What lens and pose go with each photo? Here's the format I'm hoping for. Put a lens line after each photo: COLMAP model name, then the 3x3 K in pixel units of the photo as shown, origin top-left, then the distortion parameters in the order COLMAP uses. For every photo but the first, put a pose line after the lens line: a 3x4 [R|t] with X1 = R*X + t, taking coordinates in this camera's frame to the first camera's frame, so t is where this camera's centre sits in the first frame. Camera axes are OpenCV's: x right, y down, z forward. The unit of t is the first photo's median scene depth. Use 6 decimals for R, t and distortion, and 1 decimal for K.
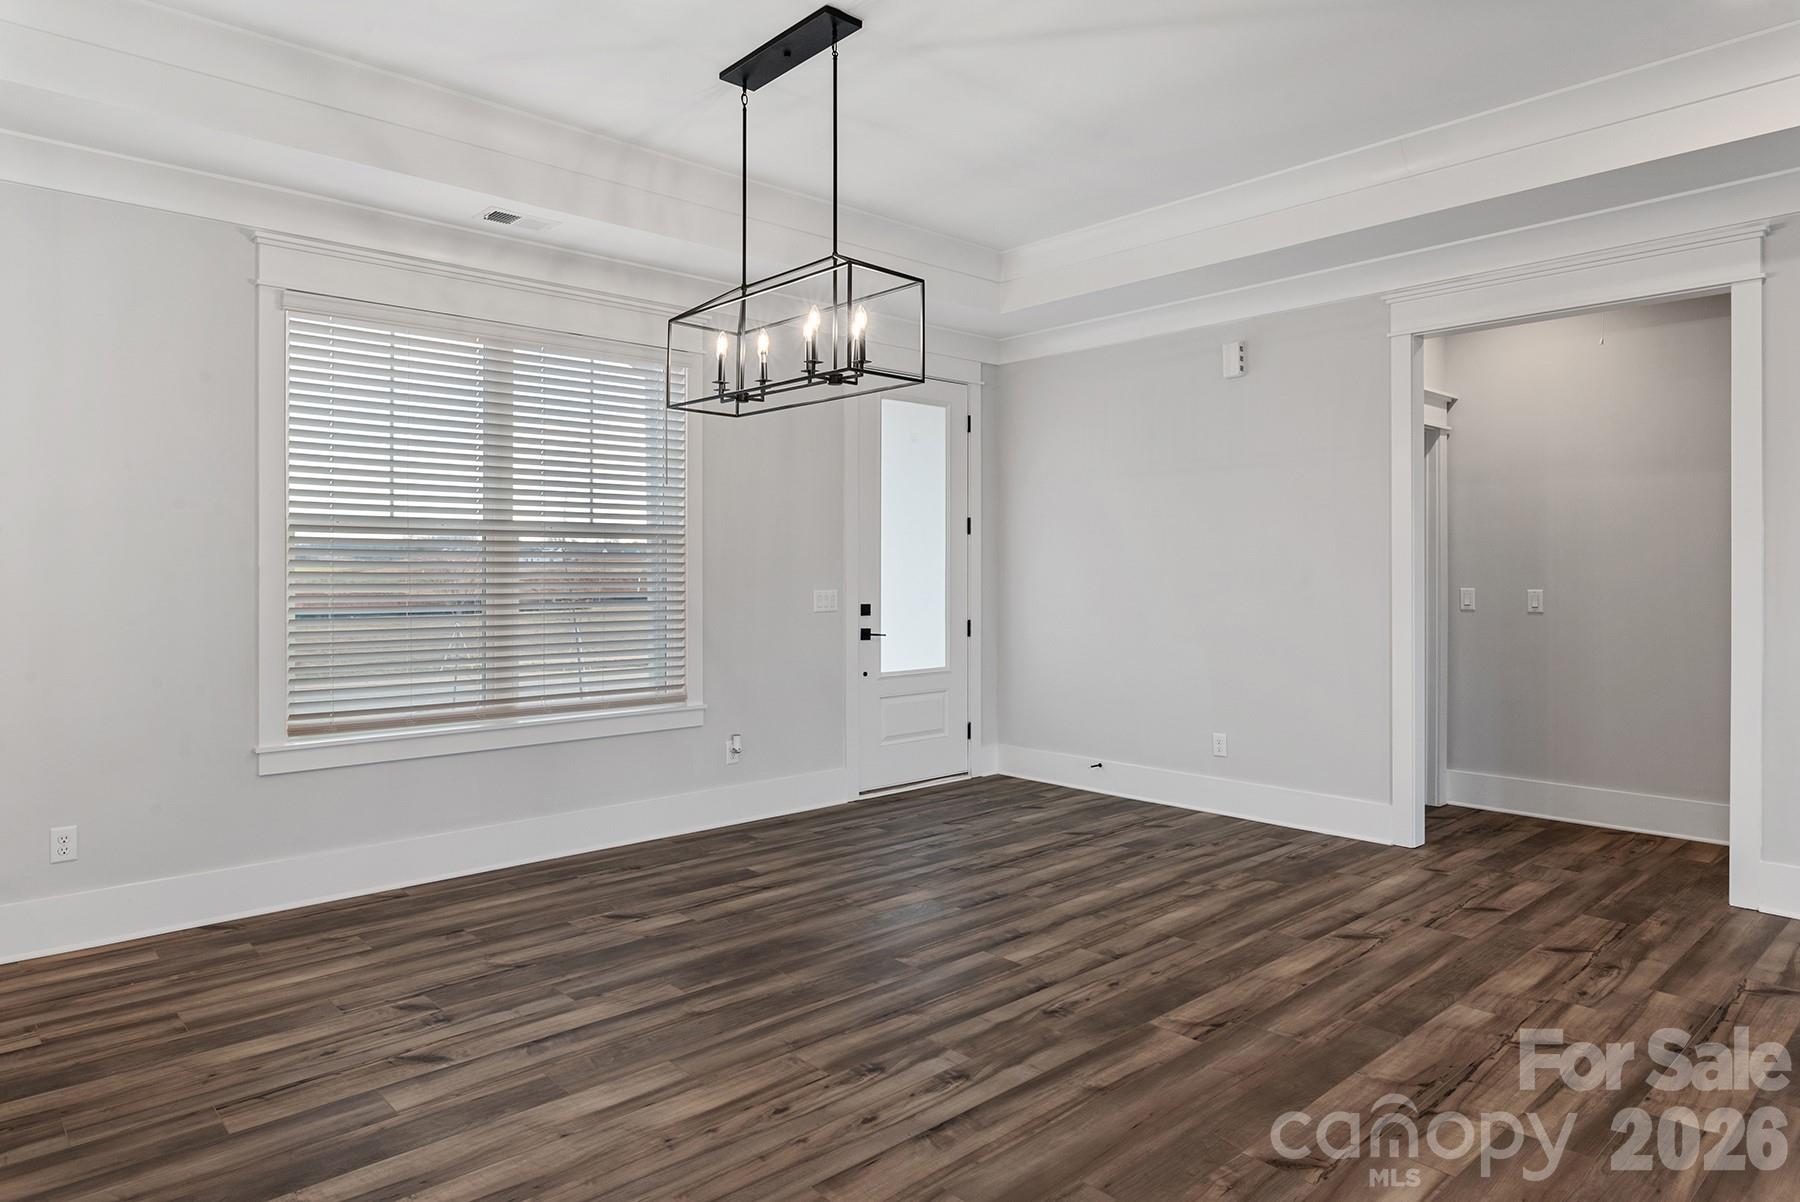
lens RADIAL K [[1077.0, 0, 891.2], [0, 1077.0, 575.6], [0, 0, 1]] dist [-0.000995, -0.000588]
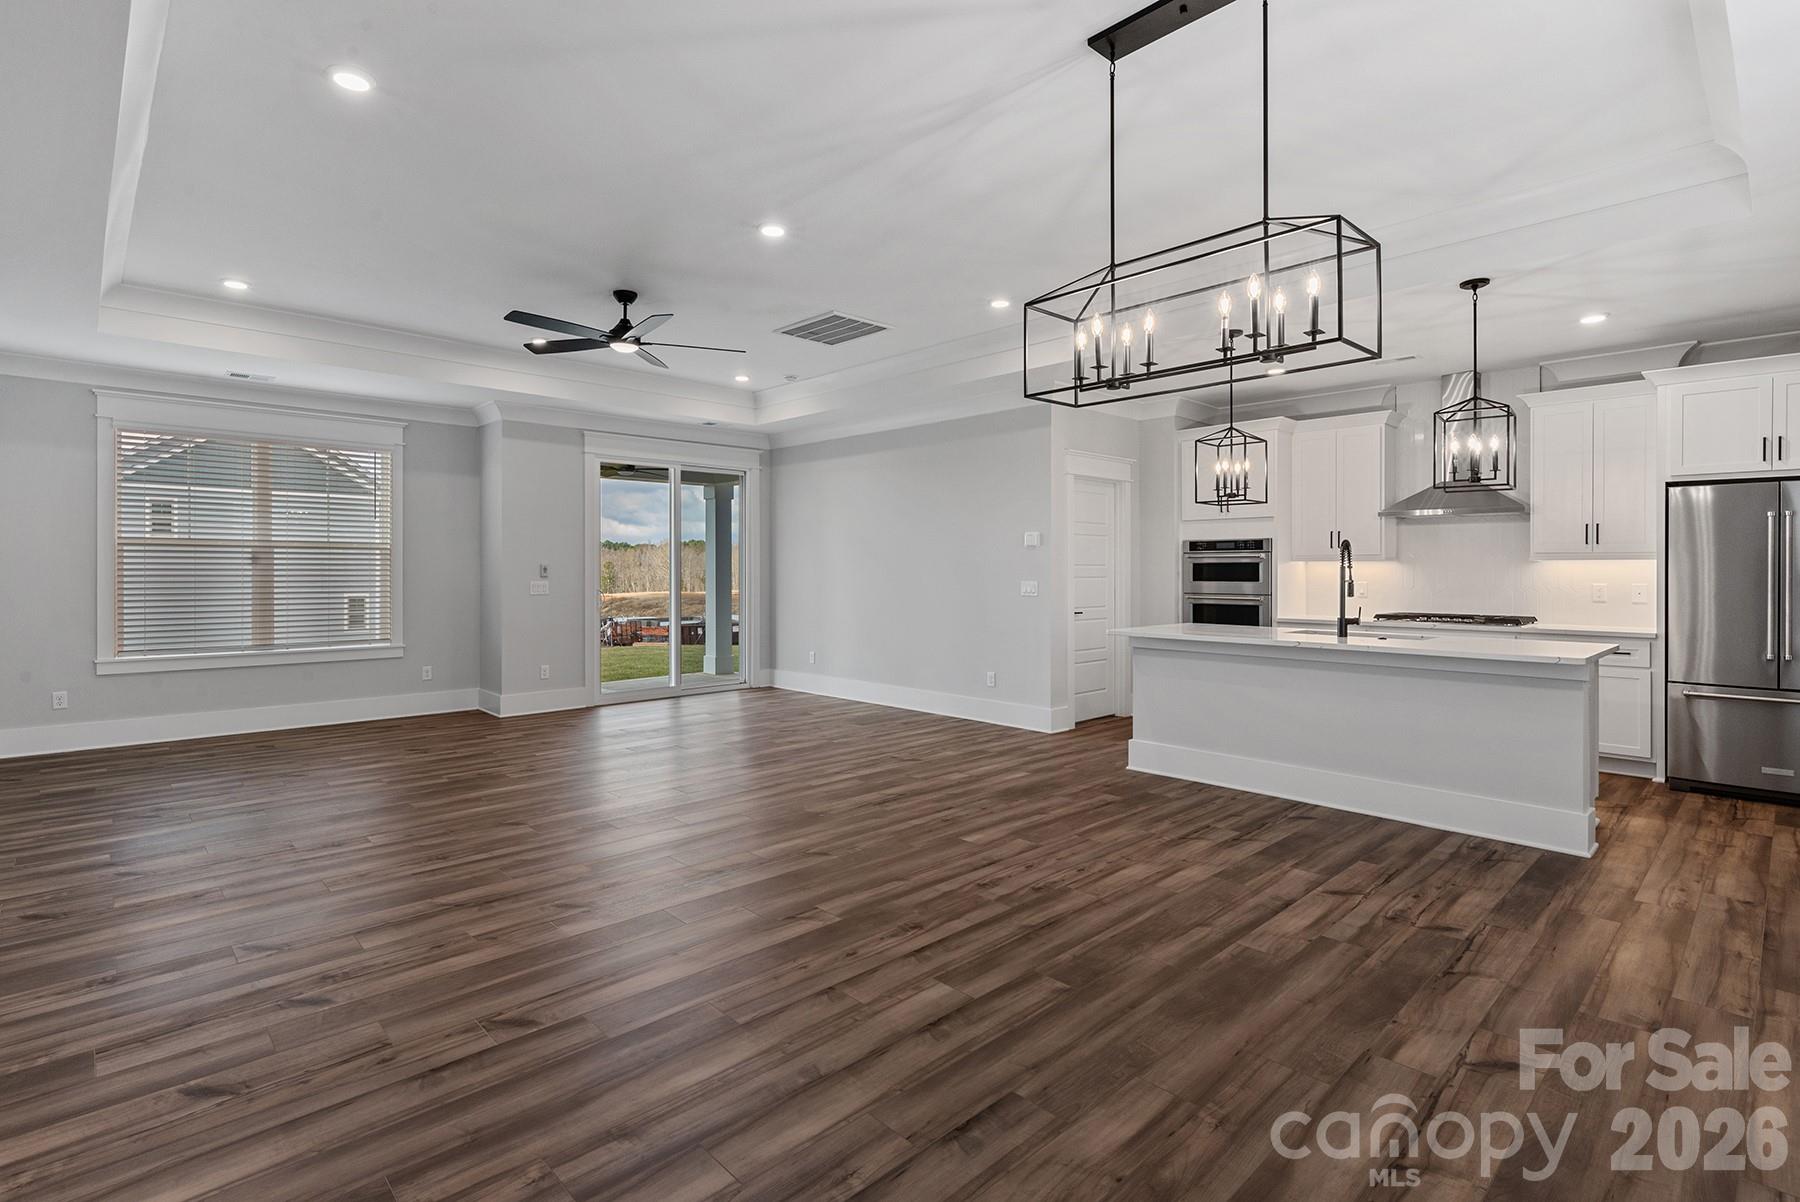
lens RADIAL K [[861.1, 0, 893.7], [0, 861.1, 565.5], [0, 0, 1]] dist [0.002128, -0.002055]
pose [[-0.999754, 0.002516, -0.022042, 0.177233], [0.002518, 0.999997, -0.000020, -0.006469], [0.022042, -0.000076, -0.999757, 1.804263]]
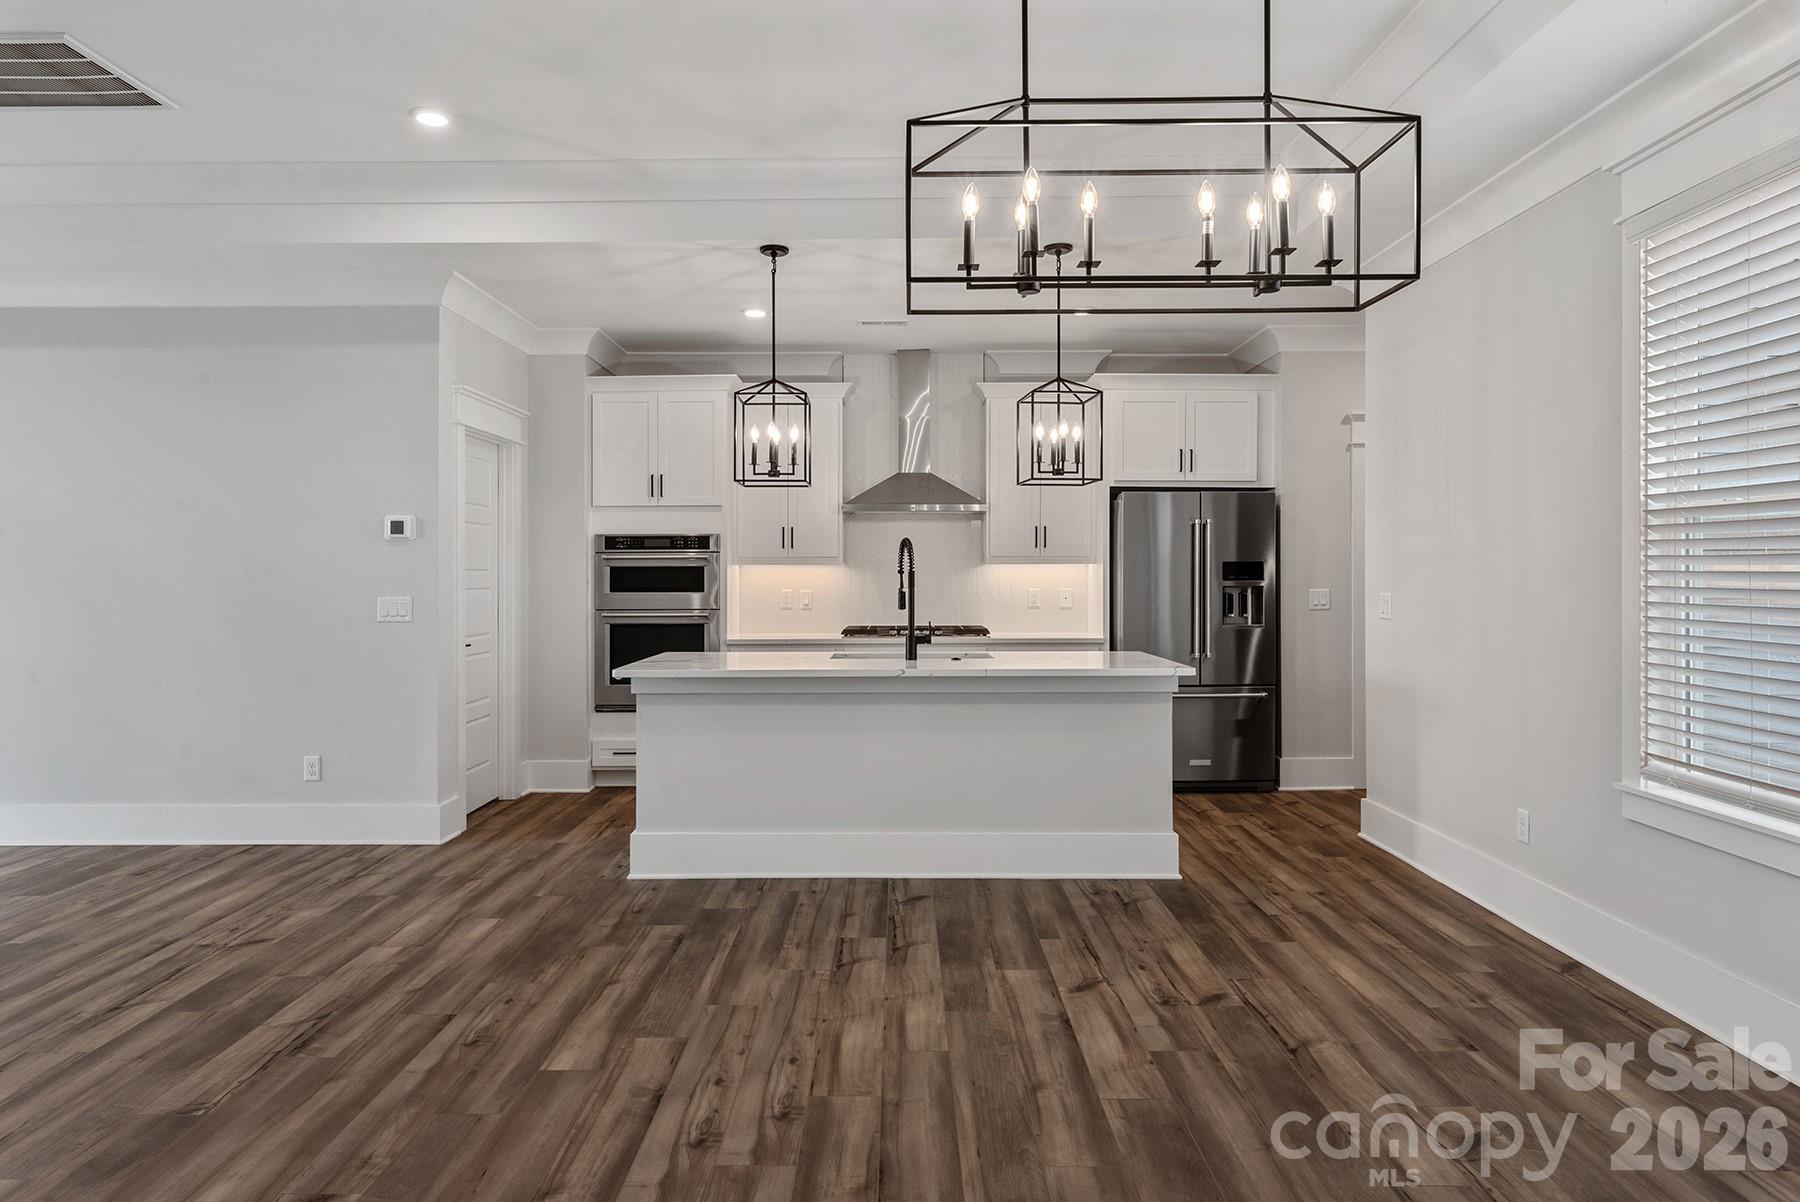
lens RADIAL K [[1135.7, 0, 893.9], [0, 1135.7, 568.9], [0, 0, 1]] dist [0.002465, -0.002280]
pose [[-0.677093, 0.003170, -0.735891, 0.512167], [0.002887, 0.999994, 0.001651, -0.008406], [0.735892, -0.001006, -0.677098, 1.393272]]
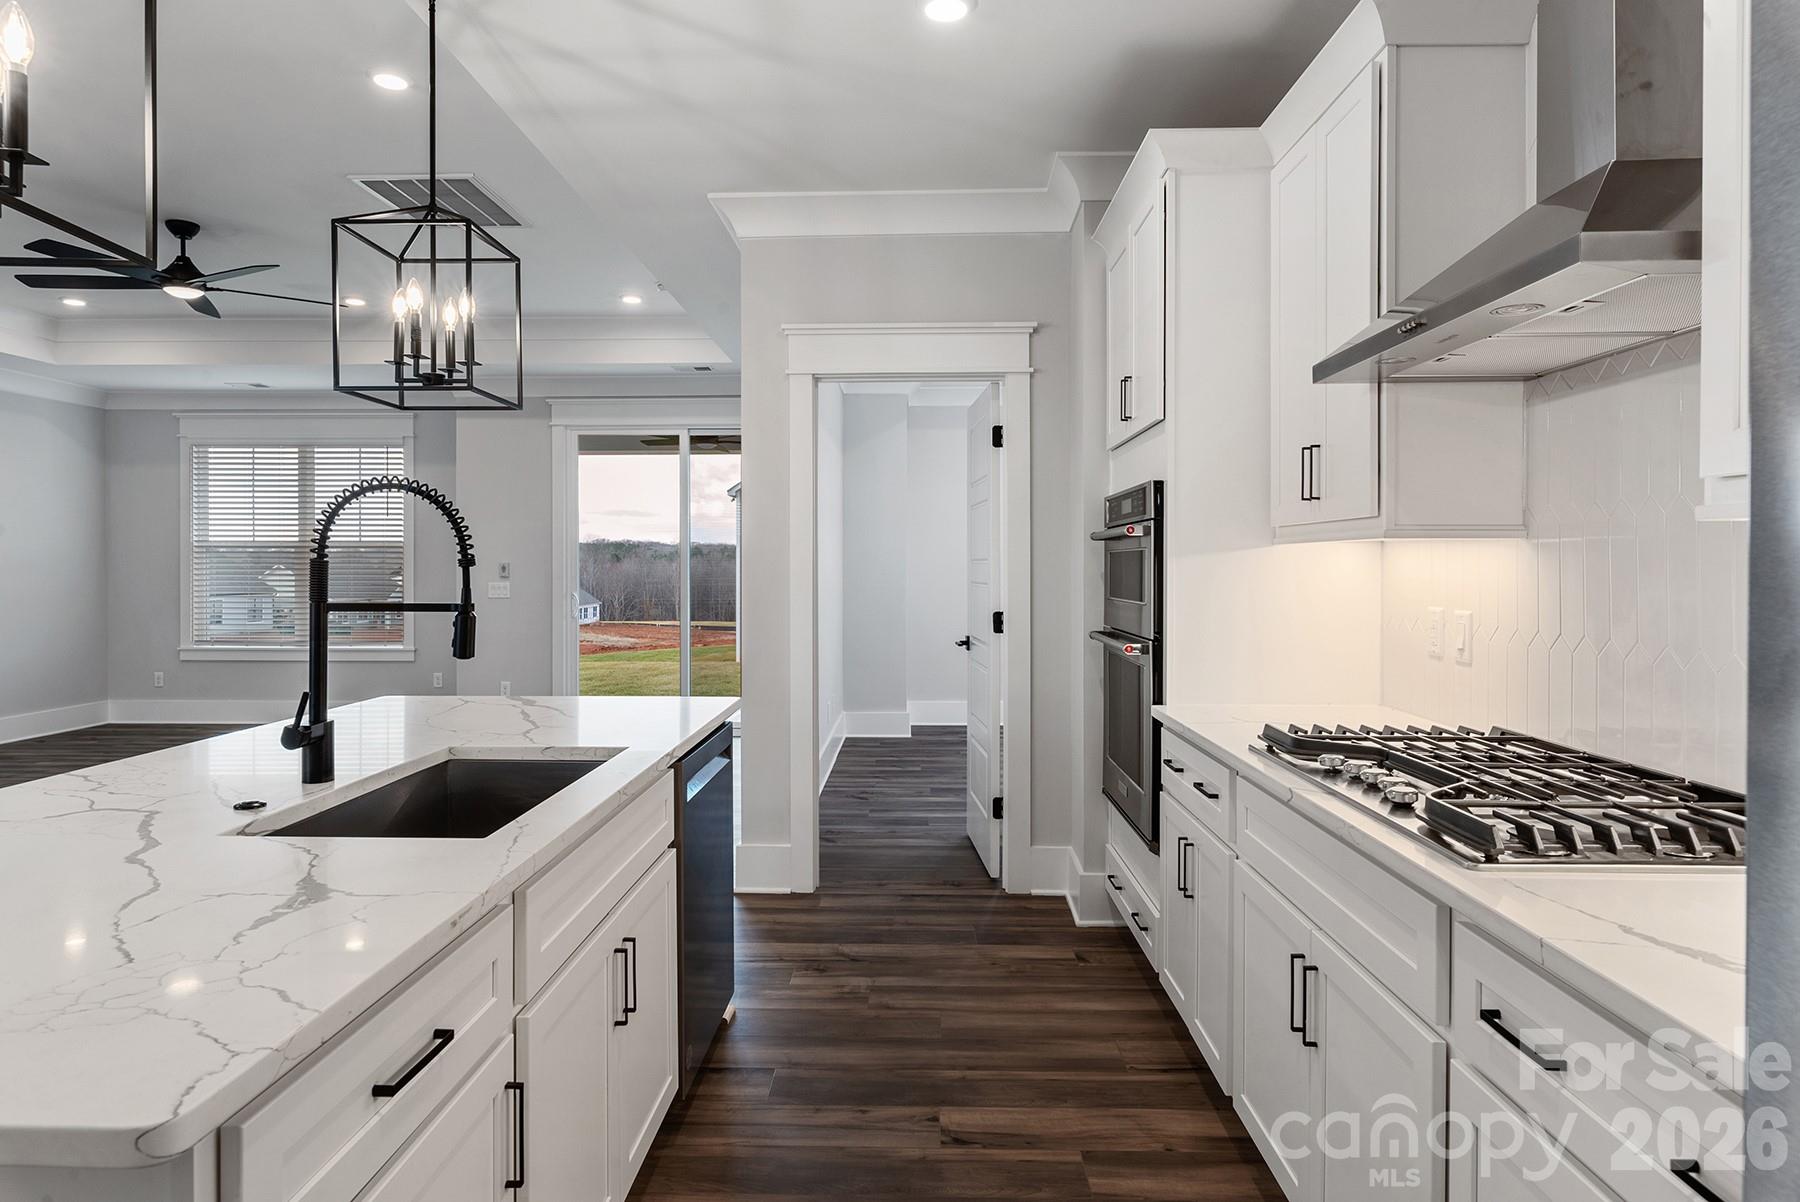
lens RADIAL K [[1041.5, 0, 893.4], [0, 1041.5, 571.0], [0, 0, 1]] dist [0.002381, -0.001453]
pose [[-0.721281, 0.001016, 0.692642, -1.178057], [0.005962, 0.999971, 0.004742, 0.001731], [-0.692617, 0.007549, -0.721266, 0.598578]]
